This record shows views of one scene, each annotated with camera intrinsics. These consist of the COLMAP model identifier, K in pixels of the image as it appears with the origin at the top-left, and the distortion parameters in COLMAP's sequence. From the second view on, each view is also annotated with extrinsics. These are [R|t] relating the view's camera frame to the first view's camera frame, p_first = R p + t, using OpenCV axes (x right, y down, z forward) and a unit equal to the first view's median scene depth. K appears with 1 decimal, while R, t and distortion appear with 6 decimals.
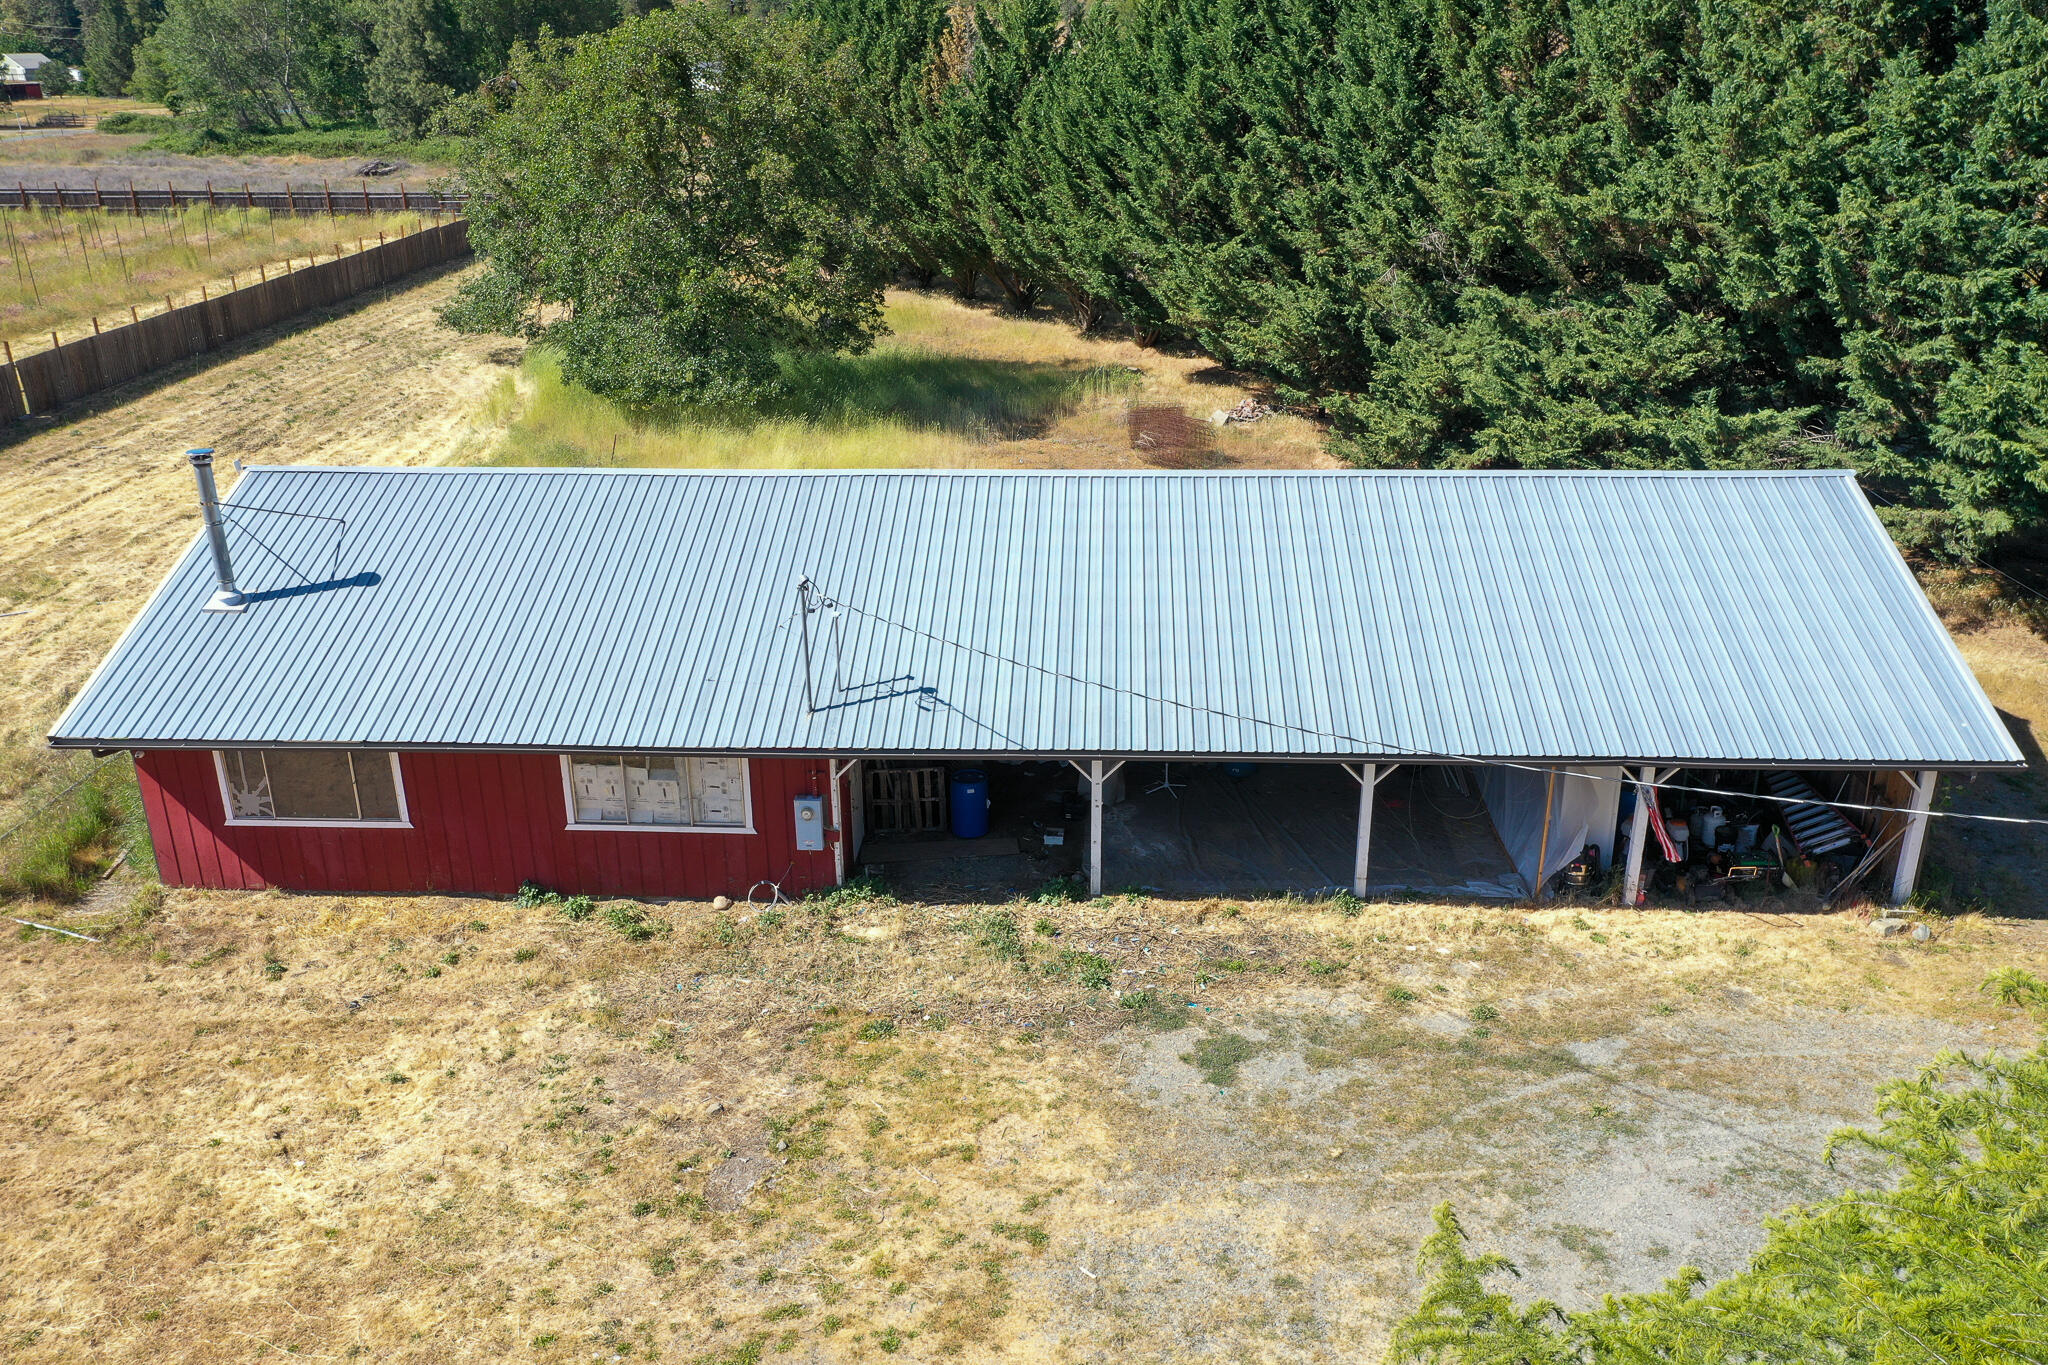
lens RADIAL K [[1646.6, 0, 1024.0], [0, 1646.6, 682.5], [0, 0, 1]] dist [0.019251, 0.002914]
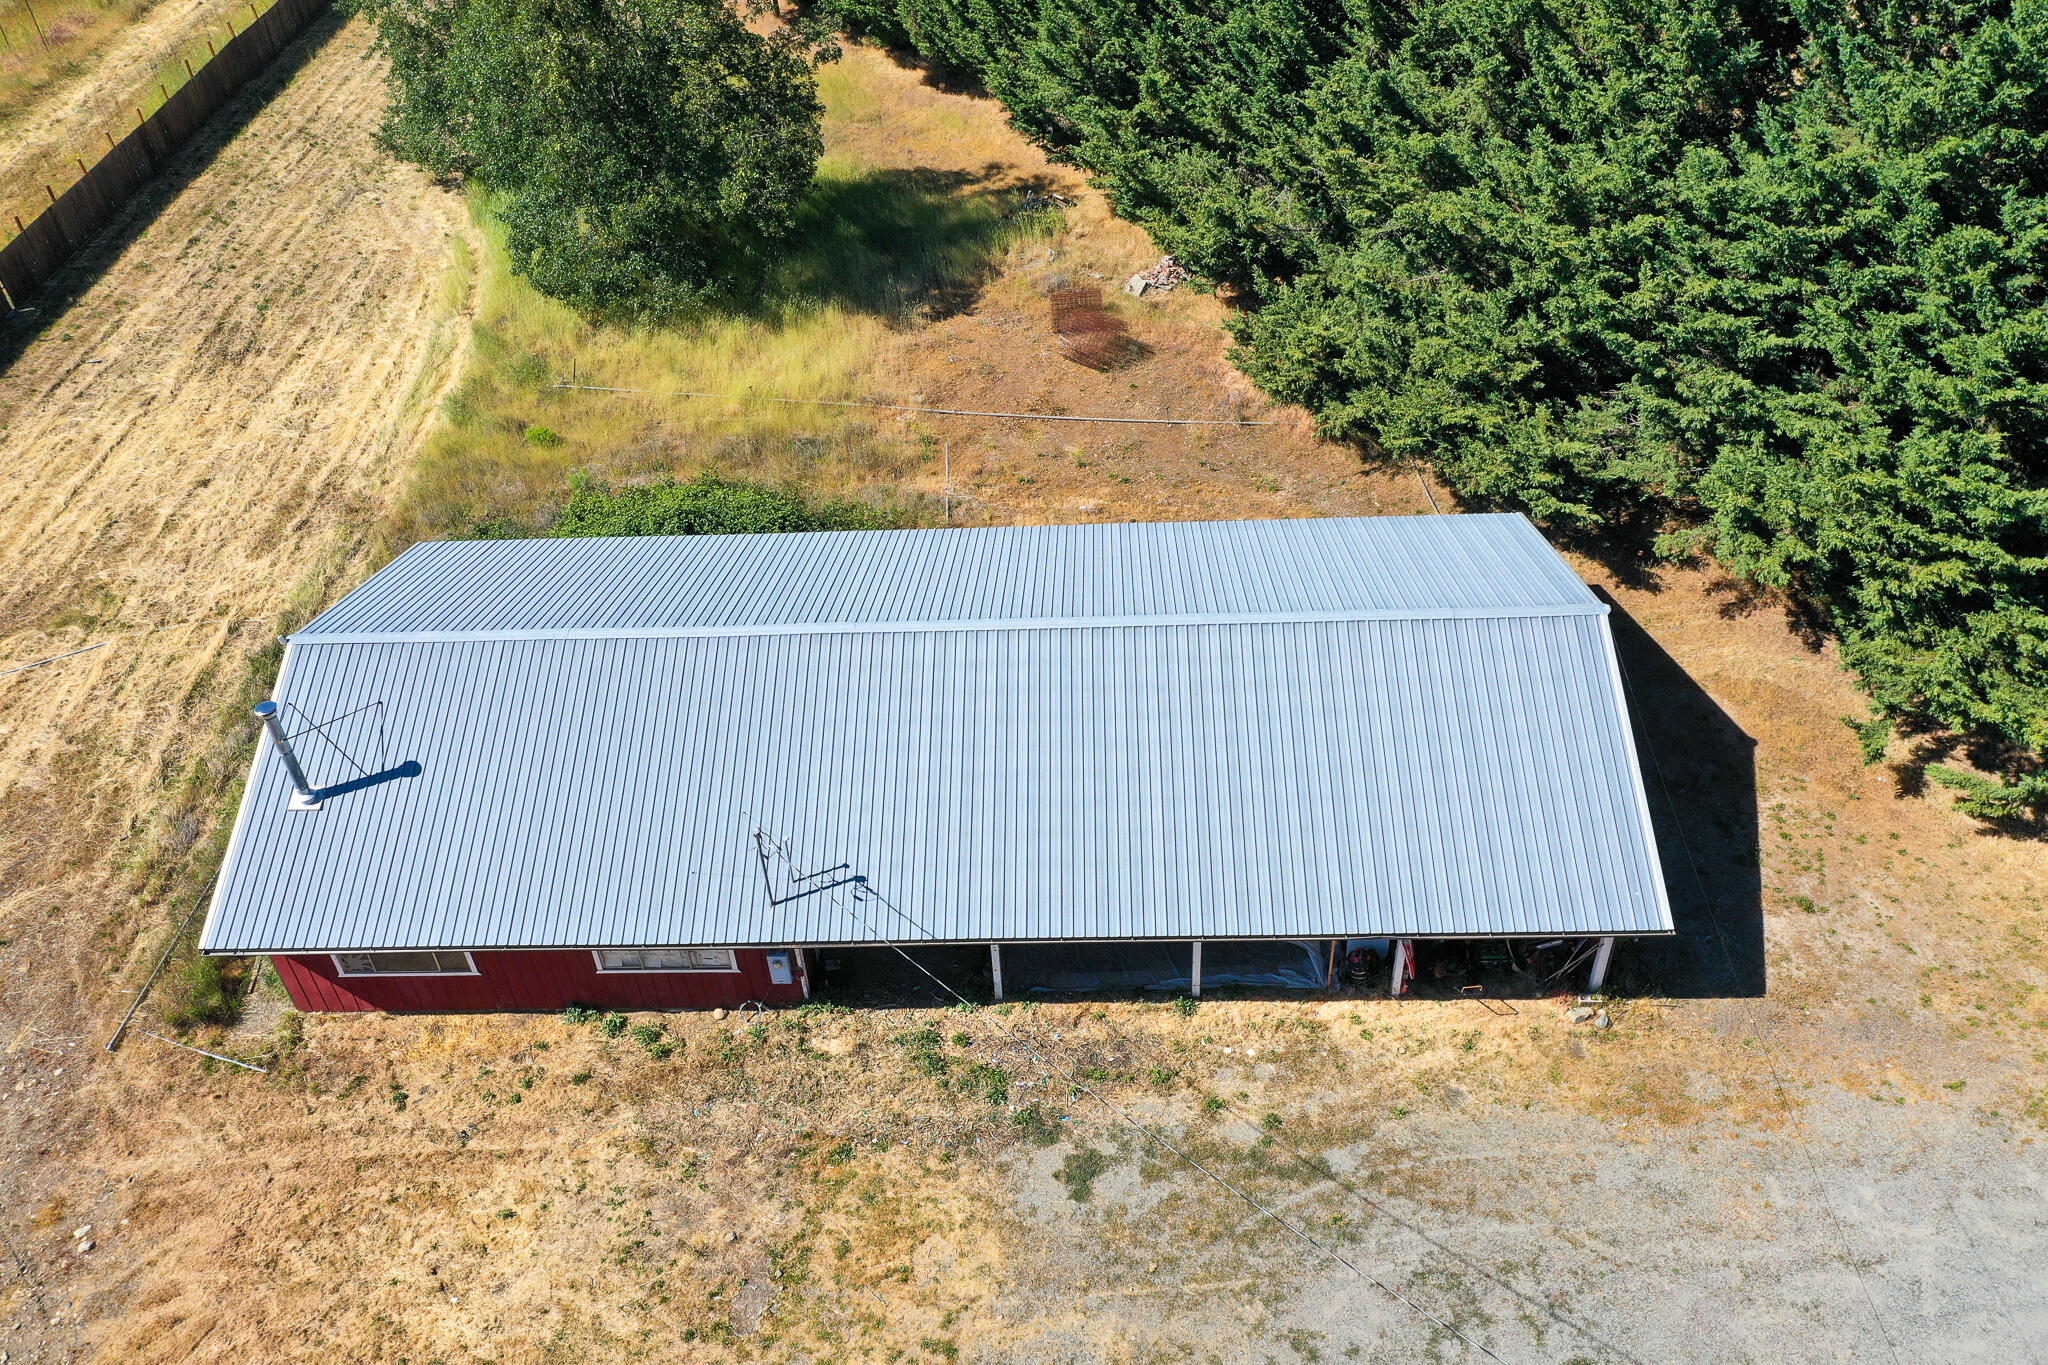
lens RADIAL K [[1646.6, 0, 1024.0], [0, 1646.6, 682.5], [0, 0, 1]] dist [0.019251, 0.002914]
pose [[0.998847, -0.047711, -0.005326, 0.095023], [0.047021, 0.949911, 0.308963, -0.602079], [-0.009682, -0.308857, 0.951059, -0.218220]]
